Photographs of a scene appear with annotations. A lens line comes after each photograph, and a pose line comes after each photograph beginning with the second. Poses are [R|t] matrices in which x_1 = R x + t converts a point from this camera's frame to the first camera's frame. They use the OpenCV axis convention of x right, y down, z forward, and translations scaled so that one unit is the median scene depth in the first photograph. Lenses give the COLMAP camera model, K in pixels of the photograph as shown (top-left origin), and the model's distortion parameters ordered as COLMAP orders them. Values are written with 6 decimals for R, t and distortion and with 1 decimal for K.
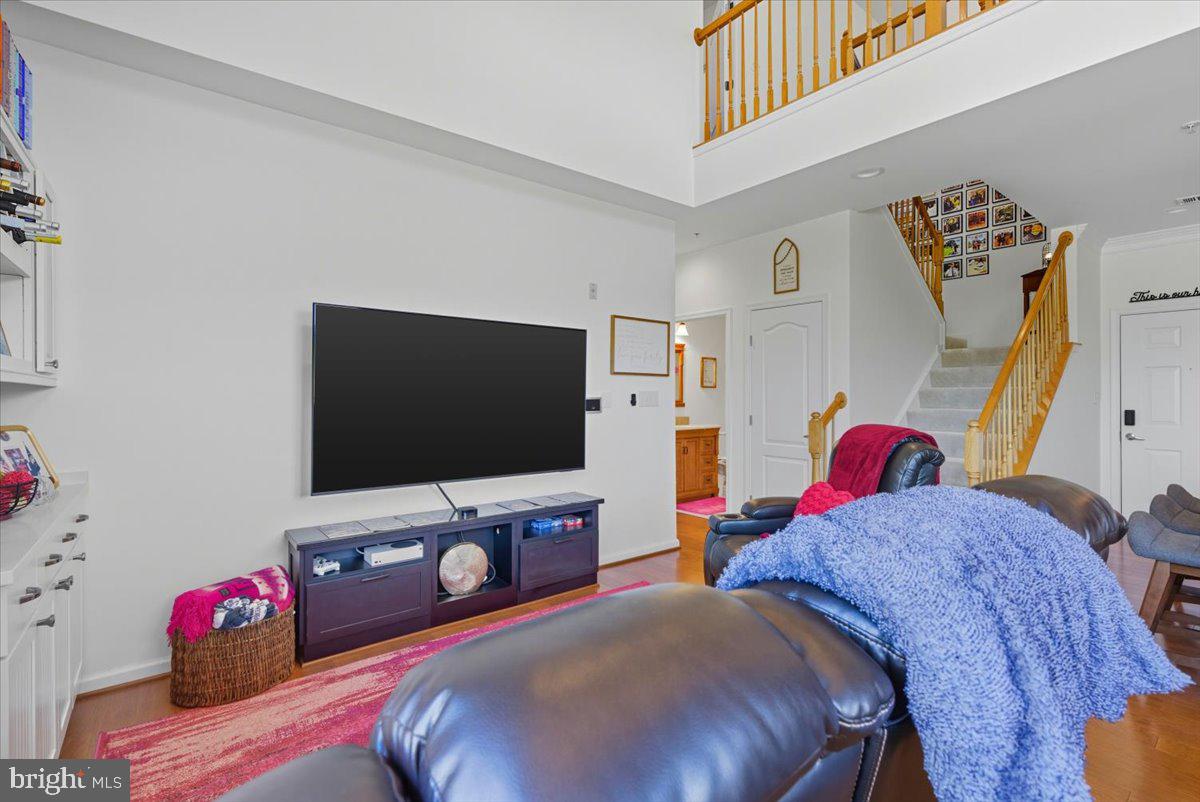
lens RADIAL K [[551.1, 0, 604.1], [0, 551.1, 392.6], [0, 0, 1]] dist [0.002357, -0.000546]
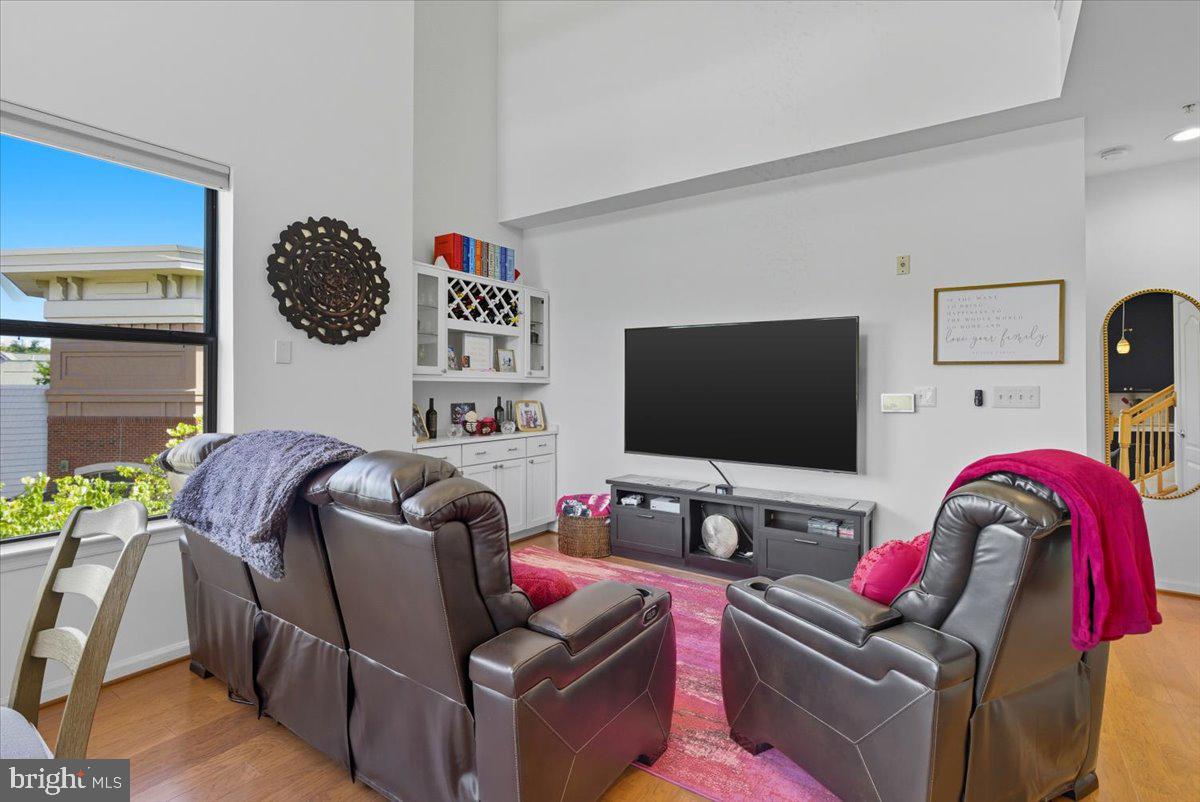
lens RADIAL K [[551.1, 0, 602.0], [0, 551.1, 389.8], [0, 0, 1]] dist [0.002357, -0.000546]
pose [[0.306156, 0.009047, -0.951938, 0.797849], [-0.004650, 0.999957, 0.008008, -0.001972], [0.951970, 0.001974, 0.306185, 0.399544]]
